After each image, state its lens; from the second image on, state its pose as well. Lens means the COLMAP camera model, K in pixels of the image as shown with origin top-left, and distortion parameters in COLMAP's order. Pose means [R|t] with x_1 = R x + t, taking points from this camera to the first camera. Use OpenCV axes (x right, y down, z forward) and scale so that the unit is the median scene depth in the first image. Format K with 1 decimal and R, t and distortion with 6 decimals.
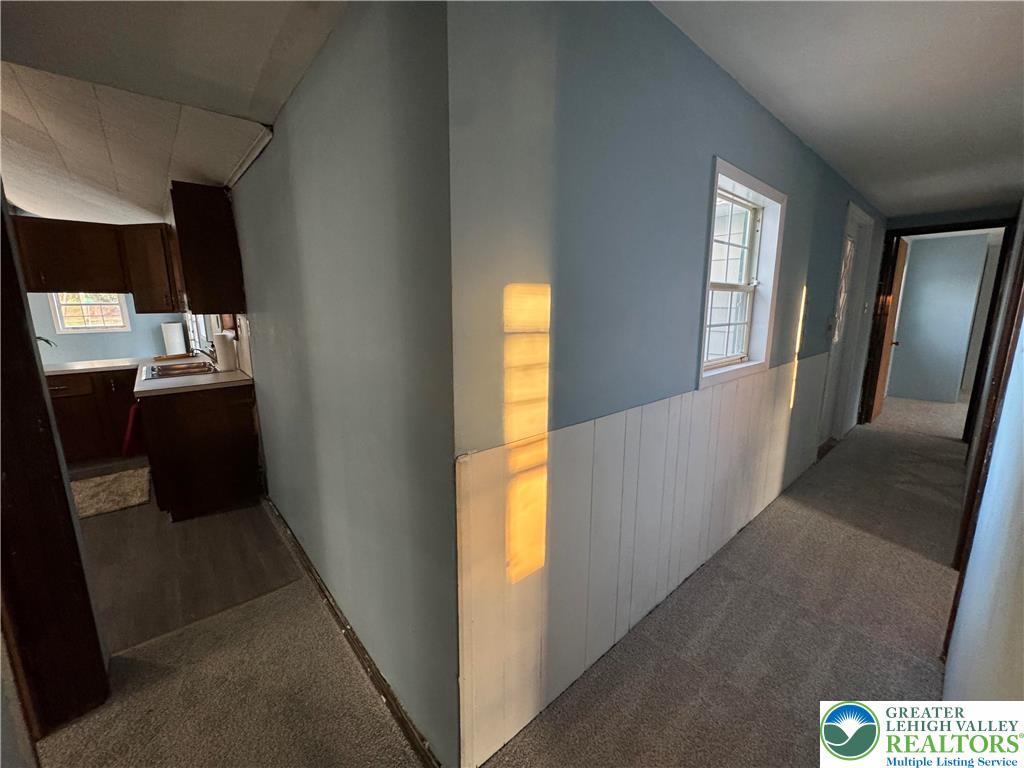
lens RADIAL K [[407.1, 0, 519.7], [0, 407.1, 383.1], [0, 0, 1]] dist [-0.002095, 0.000622]
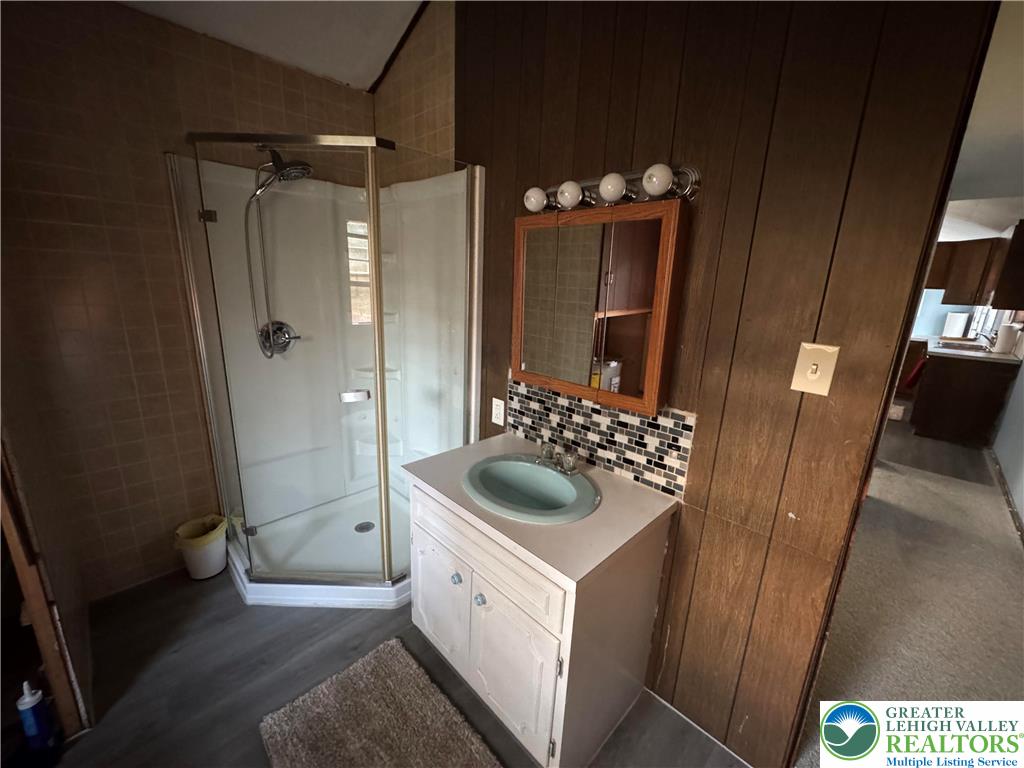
lens RADIAL K [[407.1, 0, 516.8], [0, 407.1, 388.3], [0, 0, 1]] dist [-0.002095, 0.000622]
pose [[0.058213, 0.251973, -0.965982, 0.488346], [-0.219570, 0.947160, 0.233831, 0.117920], [0.973858, 0.198489, 0.110462, -0.644925]]
